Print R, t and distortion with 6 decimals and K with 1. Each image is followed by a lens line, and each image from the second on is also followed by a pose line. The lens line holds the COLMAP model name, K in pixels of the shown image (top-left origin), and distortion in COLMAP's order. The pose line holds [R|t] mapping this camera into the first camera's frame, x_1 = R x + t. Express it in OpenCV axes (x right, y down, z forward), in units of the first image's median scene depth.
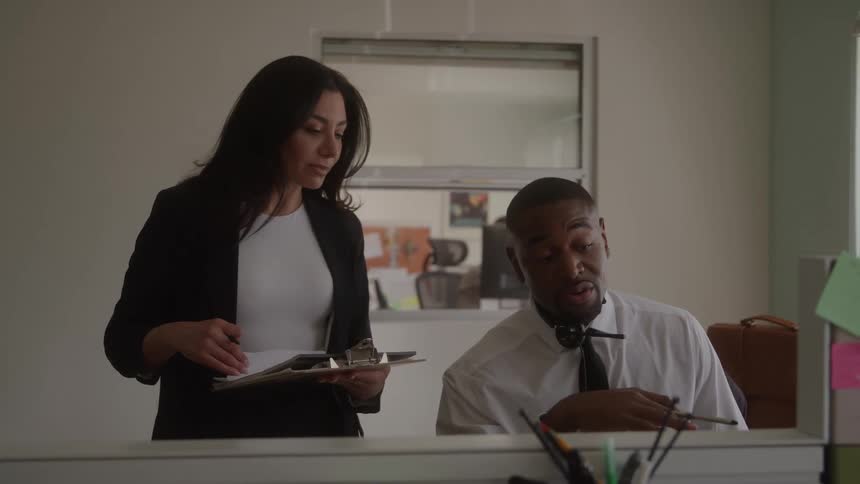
lens RADIAL K [[1168.4, 0, 430.0], [0, 1168.4, 242.0], [0, 0, 1]] dist [0.079003, -0.006417]
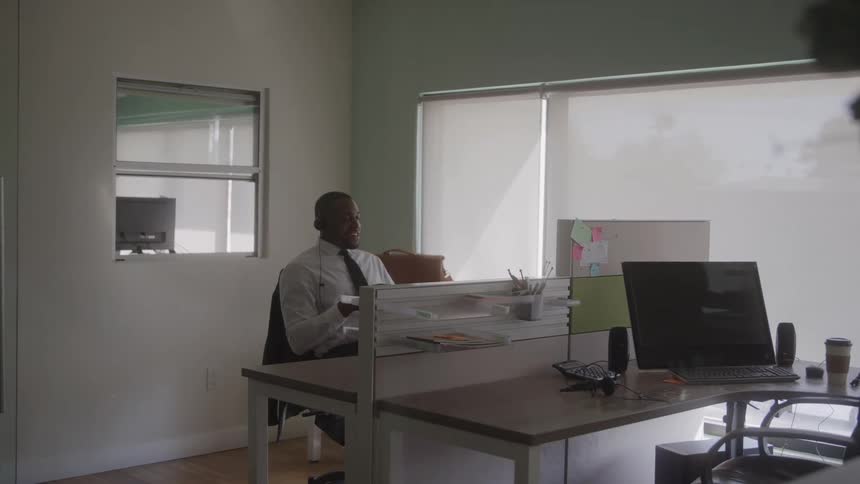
lens RADIAL K [[1168.4, 0, 430.0], [0, 1168.4, 242.0], [0, 0, 1]] dist [0.079003, -0.006417]
pose [[0.789622, -0.019931, 0.613270, -0.857355], [0.000299, 0.999485, 0.032098, -0.011627], [-0.613594, -0.025162, 0.789221, -0.566071]]
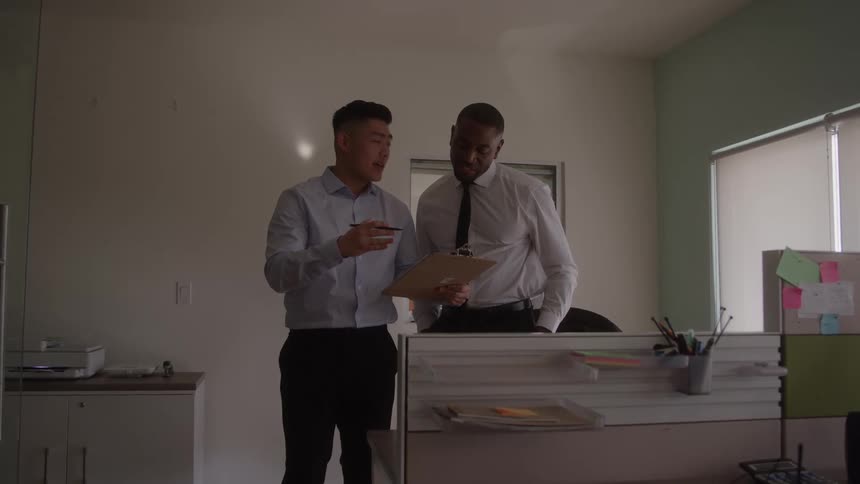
lens RADIAL K [[747.6, 0, 430.0], [0, 747.6, 242.0], [0, 0, 1]] dist [-0.014125, -0.005376]
pose [[0.996749, 0.002247, 0.080534, -0.190505], [0.004314, 0.996688, -0.081206, 0.050070], [-0.080450, 0.081289, 0.993438, -0.146873]]
